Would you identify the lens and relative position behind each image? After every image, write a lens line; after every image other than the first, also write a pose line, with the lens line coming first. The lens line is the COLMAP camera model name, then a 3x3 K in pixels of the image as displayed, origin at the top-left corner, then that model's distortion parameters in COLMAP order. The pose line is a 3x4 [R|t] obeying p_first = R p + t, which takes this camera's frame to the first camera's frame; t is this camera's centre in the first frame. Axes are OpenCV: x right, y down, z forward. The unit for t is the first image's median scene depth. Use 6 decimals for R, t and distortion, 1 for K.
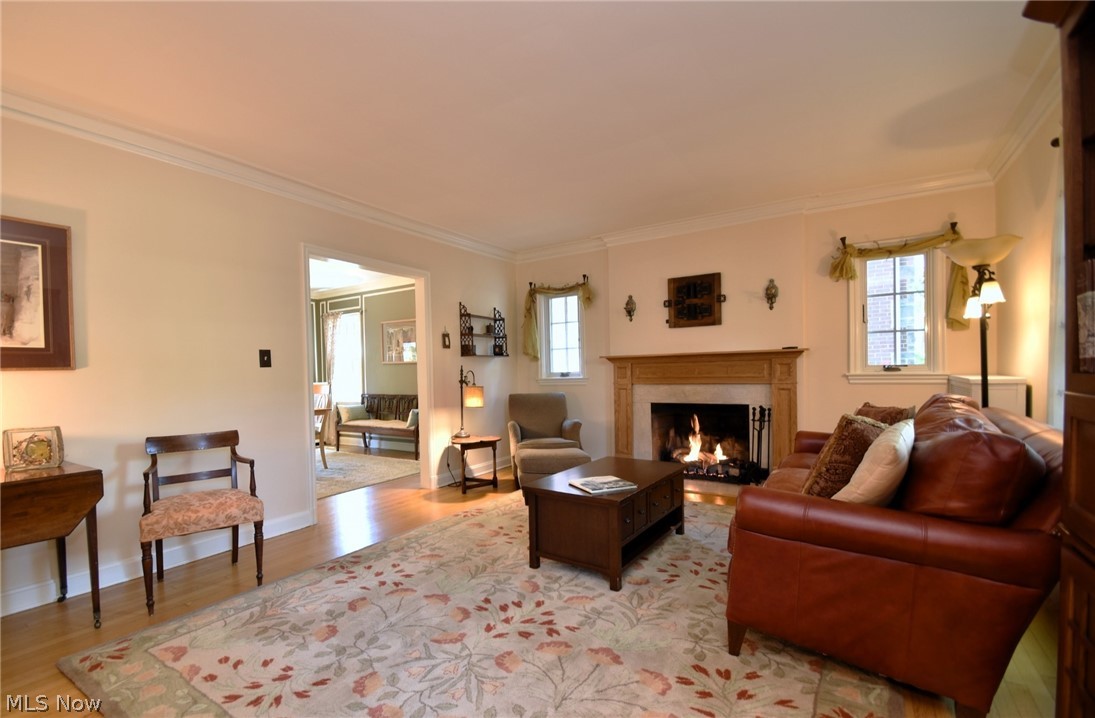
lens RADIAL K [[480.8, 0, 535.7], [0, 480.8, 364.2], [0, 0, 1]] dist [-0.001577, -0.005966]
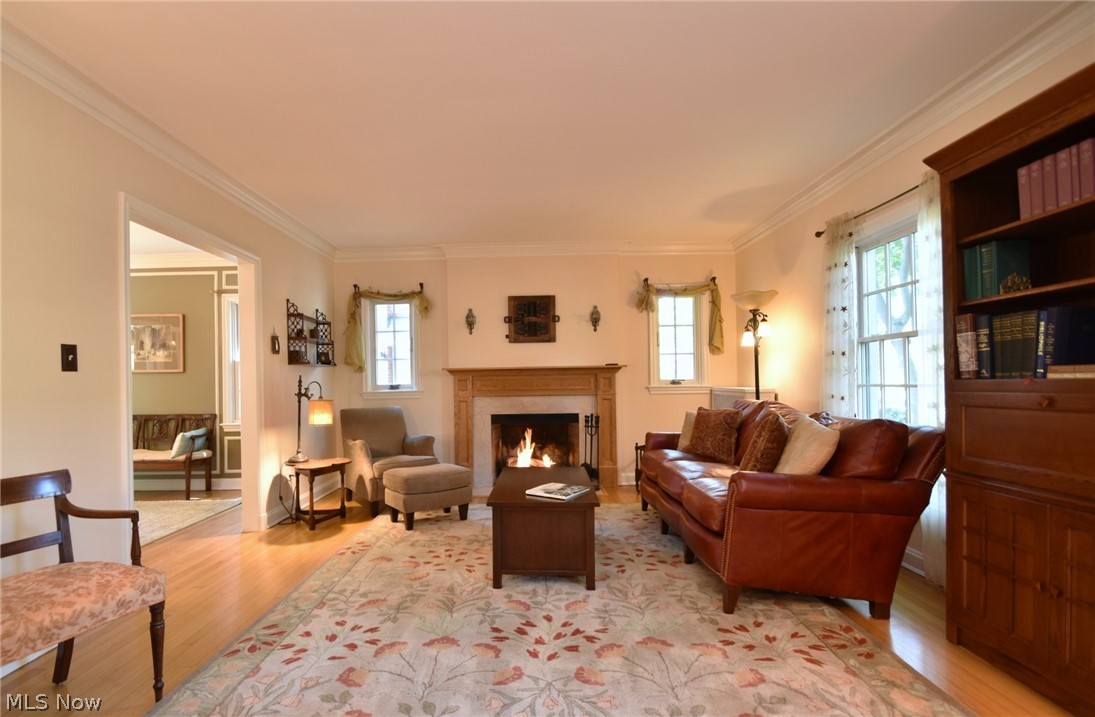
lens RADIAL K [[480.8, 0, 544.5], [0, 480.8, 361.3], [0, 0, 1]] dist [-0.001577, -0.005966]
pose [[0.848411, 0.030233, 0.528474, -0.247108], [-0.009874, 0.999098, -0.041305, 0.009188], [-0.529246, 0.029825, 0.847944, 0.077198]]
